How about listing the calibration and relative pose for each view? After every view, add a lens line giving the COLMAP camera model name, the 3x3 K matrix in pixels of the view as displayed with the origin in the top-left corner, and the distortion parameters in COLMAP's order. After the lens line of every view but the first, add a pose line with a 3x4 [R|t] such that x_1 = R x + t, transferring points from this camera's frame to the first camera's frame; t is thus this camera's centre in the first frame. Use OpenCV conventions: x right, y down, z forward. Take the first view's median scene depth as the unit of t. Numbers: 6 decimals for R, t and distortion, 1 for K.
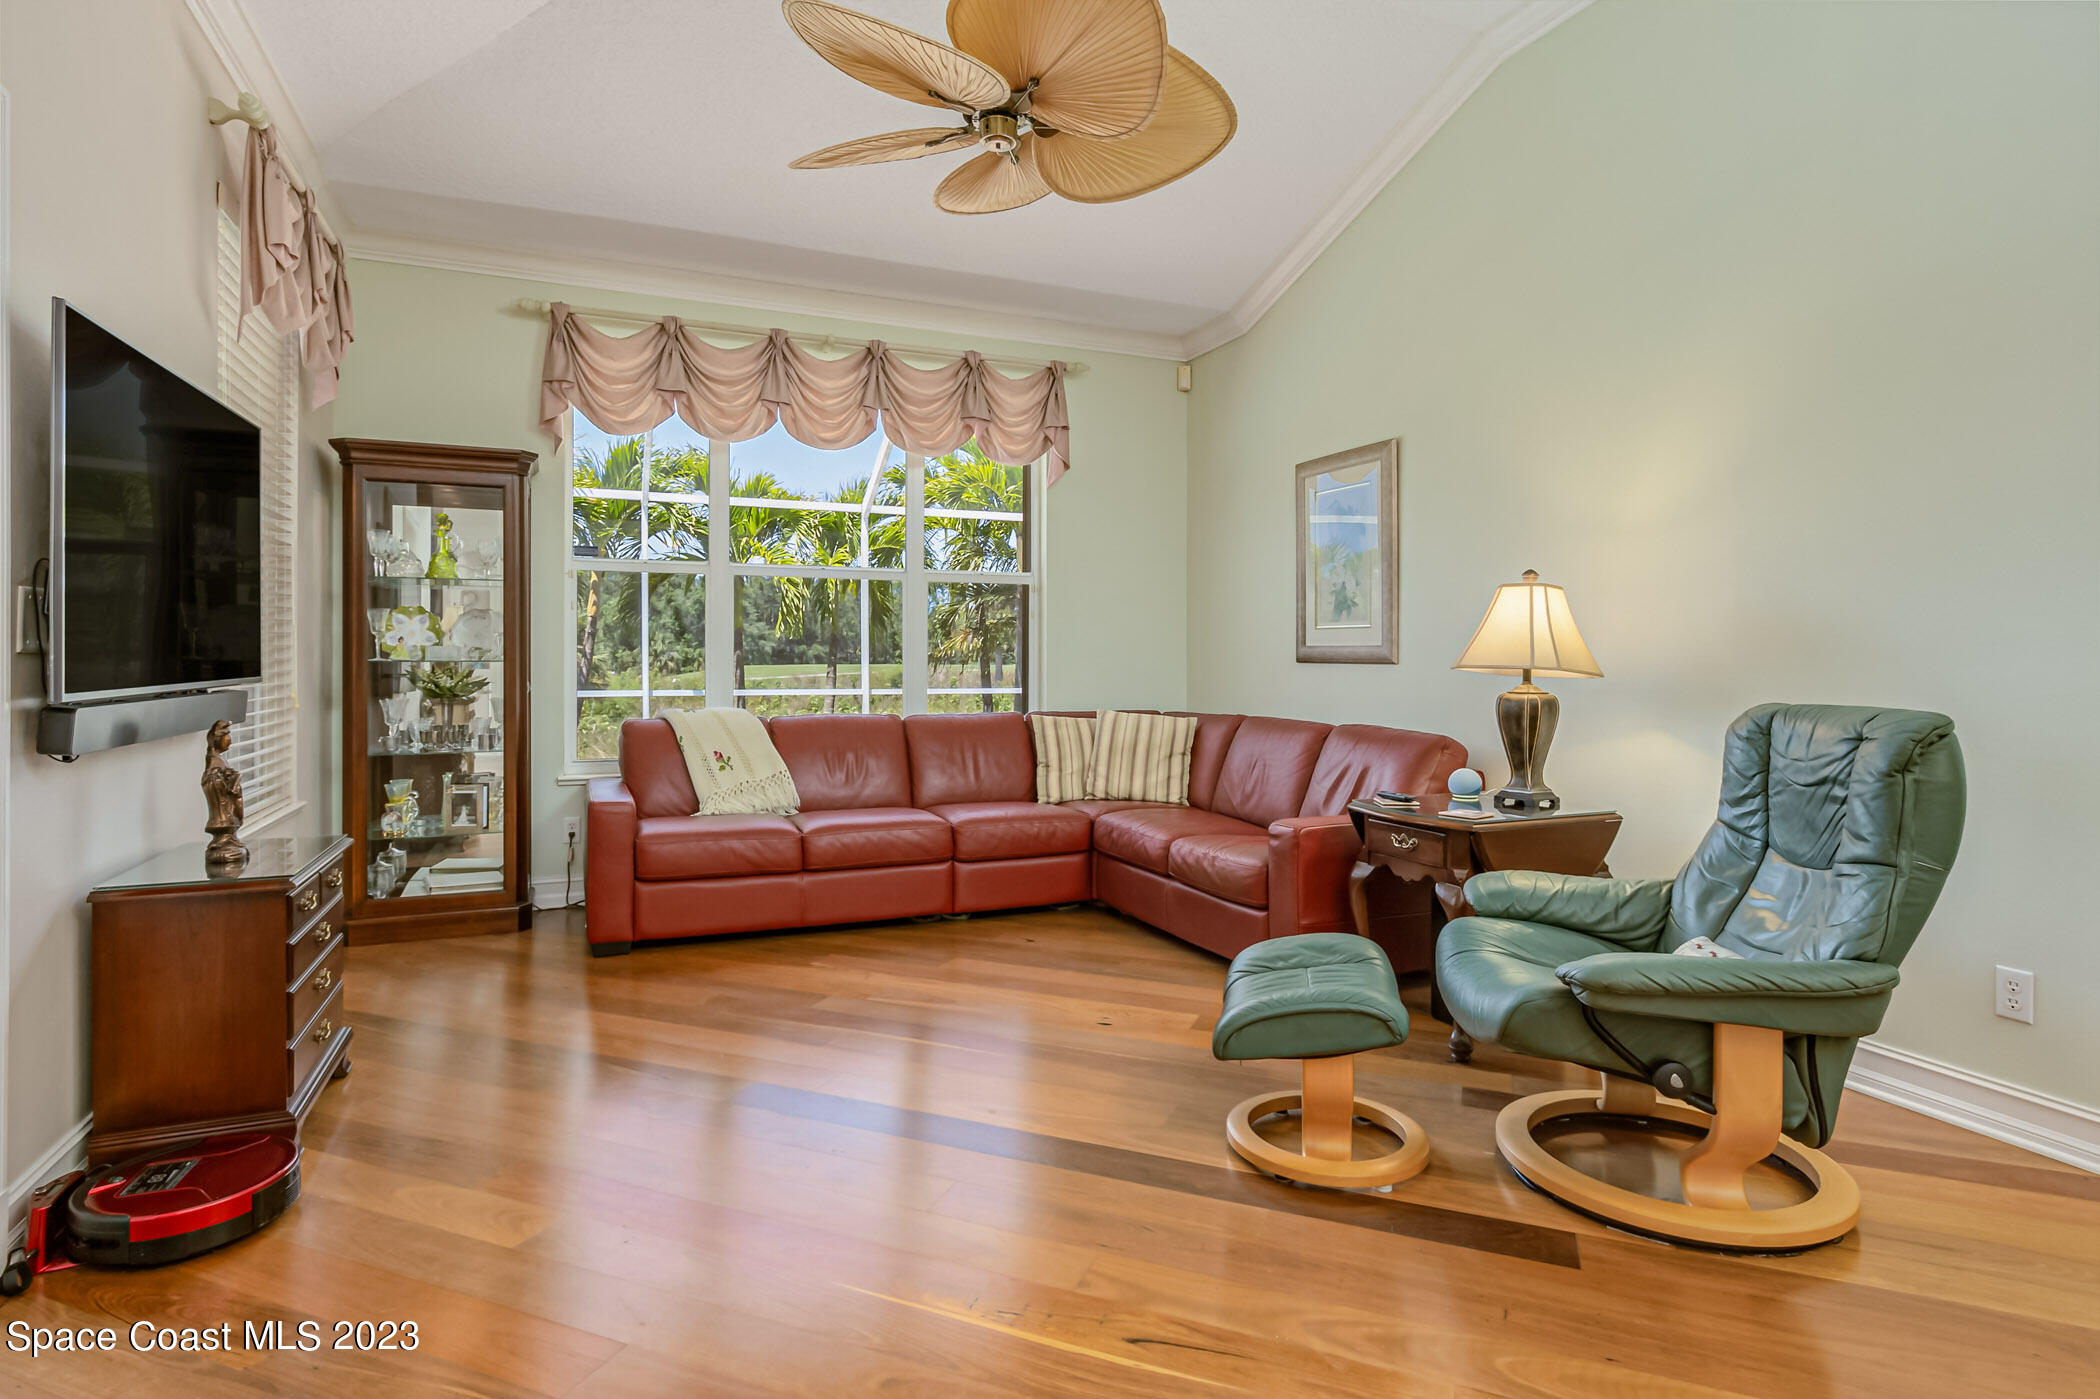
lens RADIAL K [[1094.7, 0, 1054.5], [0, 1094.7, 662.7], [0, 0, 1]] dist [-0.007018, -0.000833]
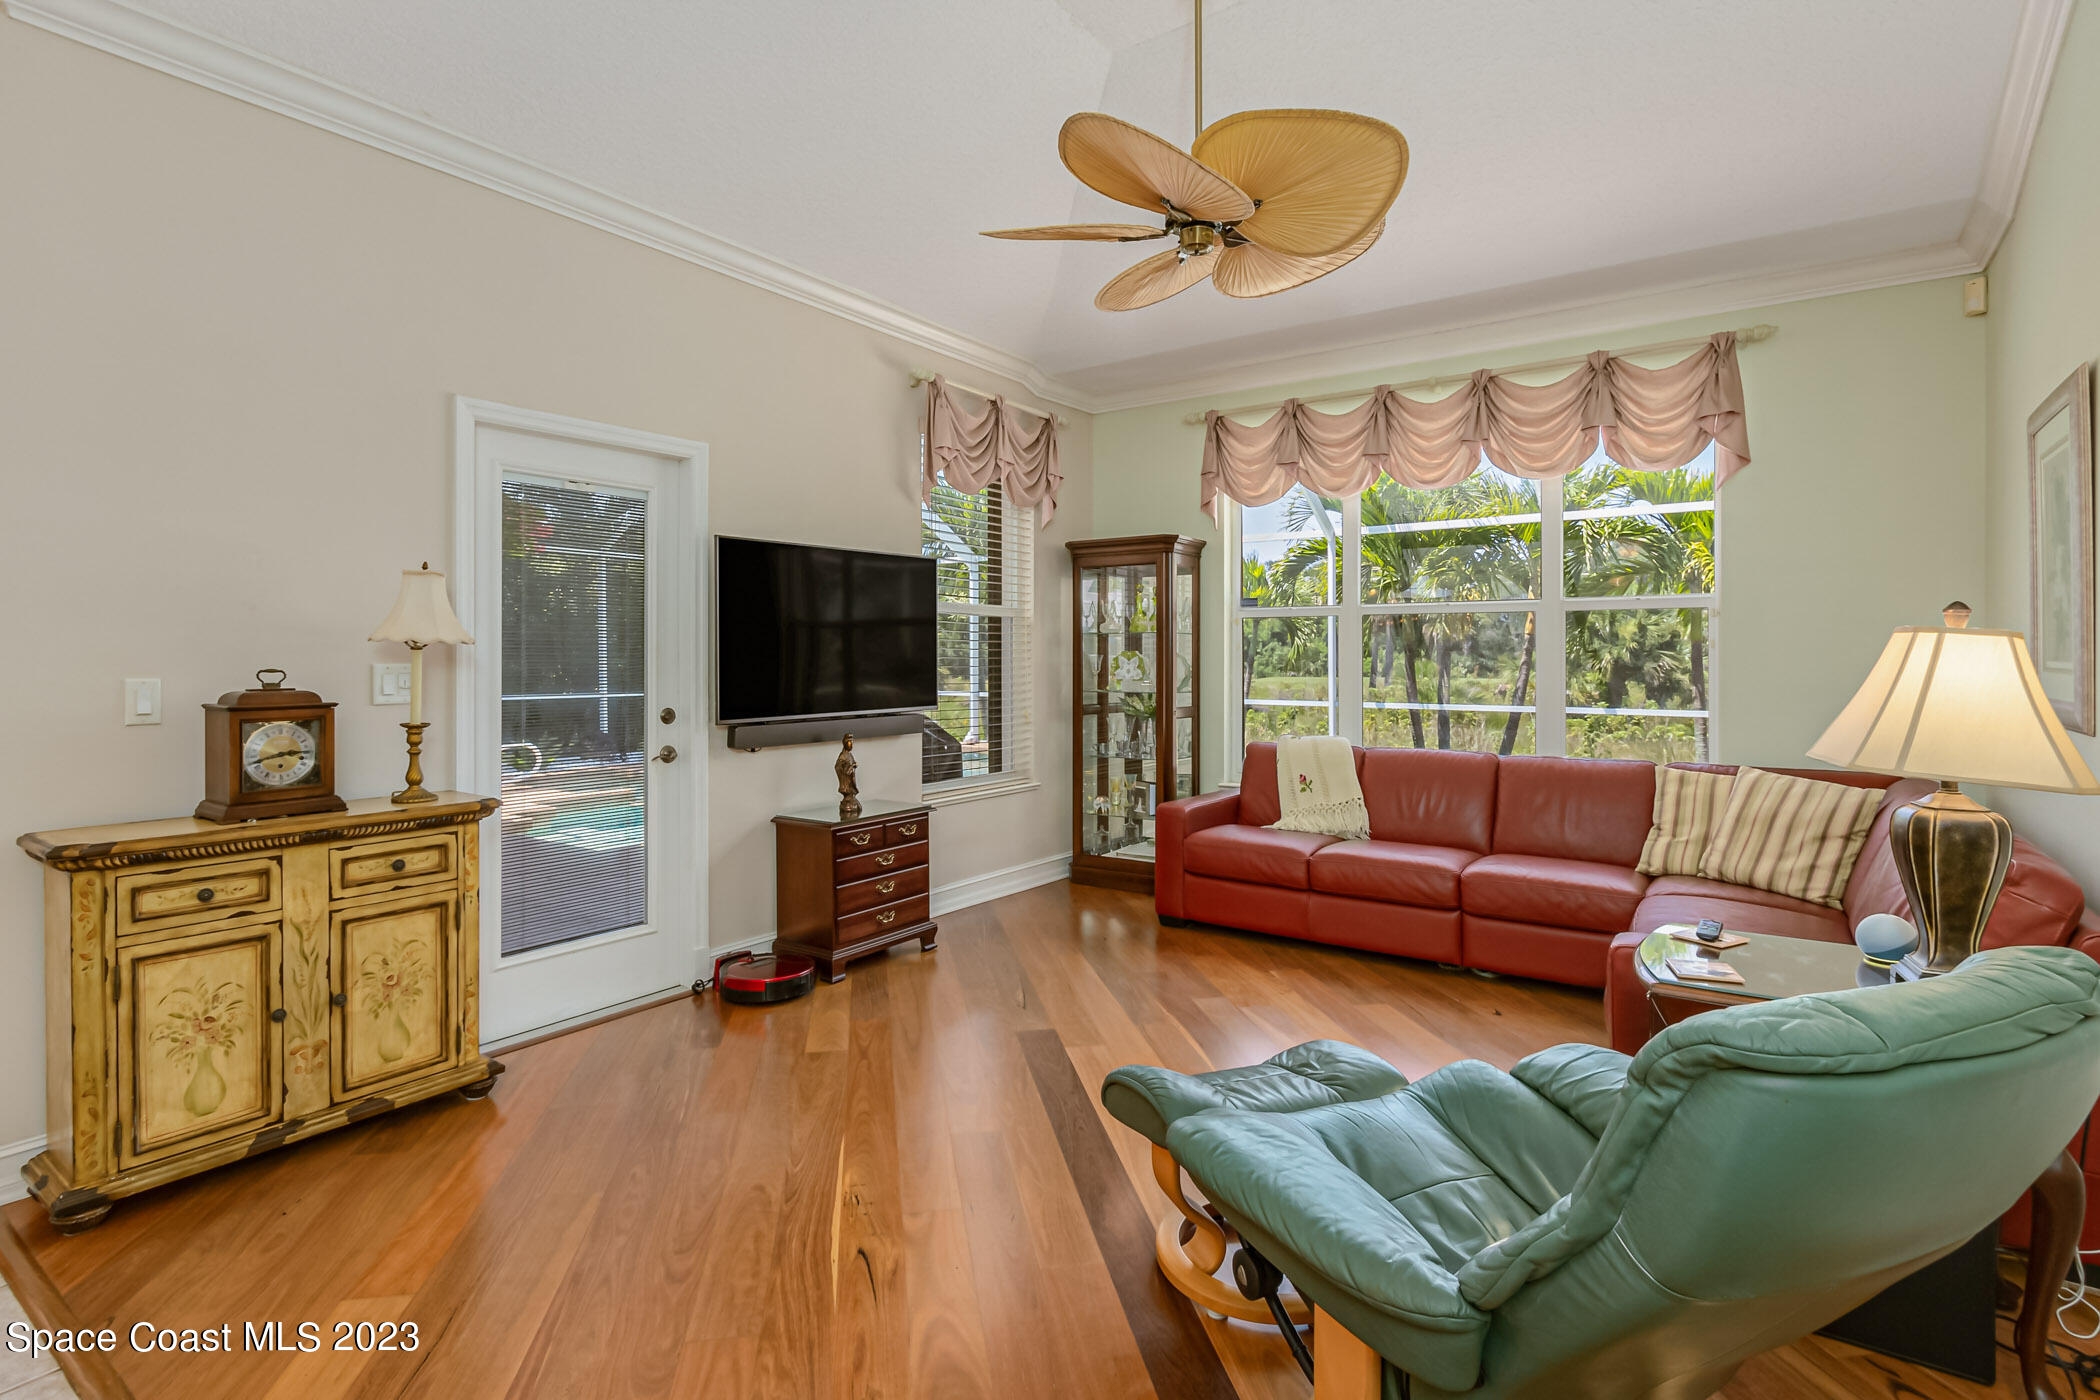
lens RADIAL K [[1039.4, 0, 1025.9], [0, 1039.4, 663.9], [0, 0, 1]] dist [-0.003474, -0.000404]
pose [[0.515259, 0.002009, -0.857032, 0.492161], [-0.001694, 0.999998, 0.001326, -0.037425], [0.857033, 0.000769, 0.515261, 0.201612]]
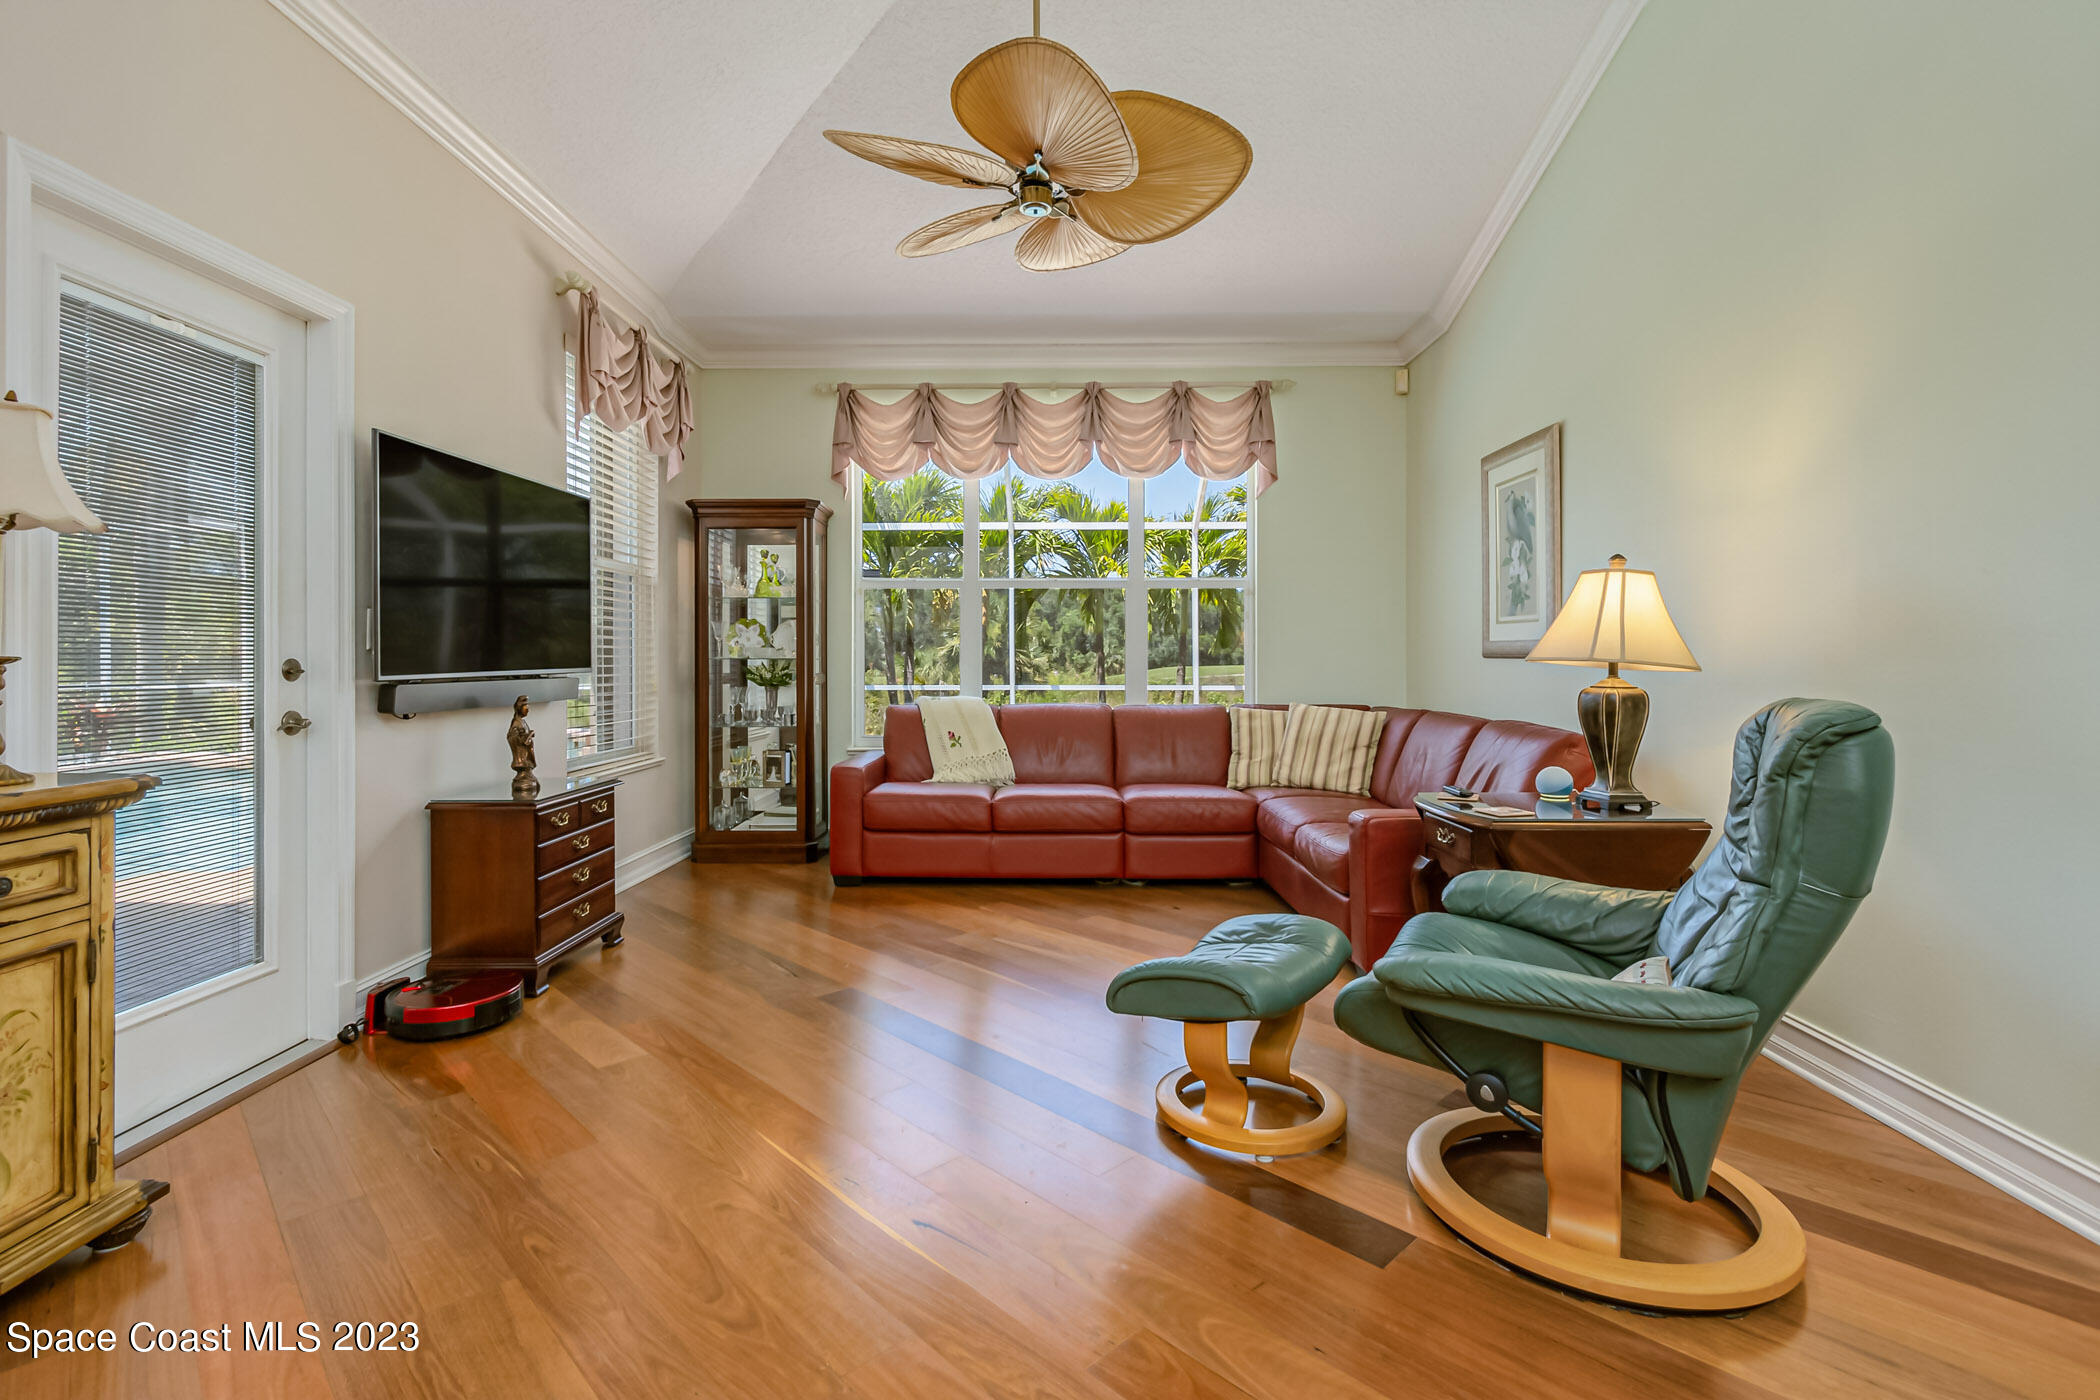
lens RADIAL K [[983.6, 0, 1046.1], [0, 983.6, 663.0], [0, 0, 1]] dist [-0.010080, 0.000043]
pose [[0.914559, -0.001720, -0.404450, 0.247363], [0.001400, 0.999998, -0.001089, 0.005524], [0.404451, 0.000430, 0.914560, 0.032185]]
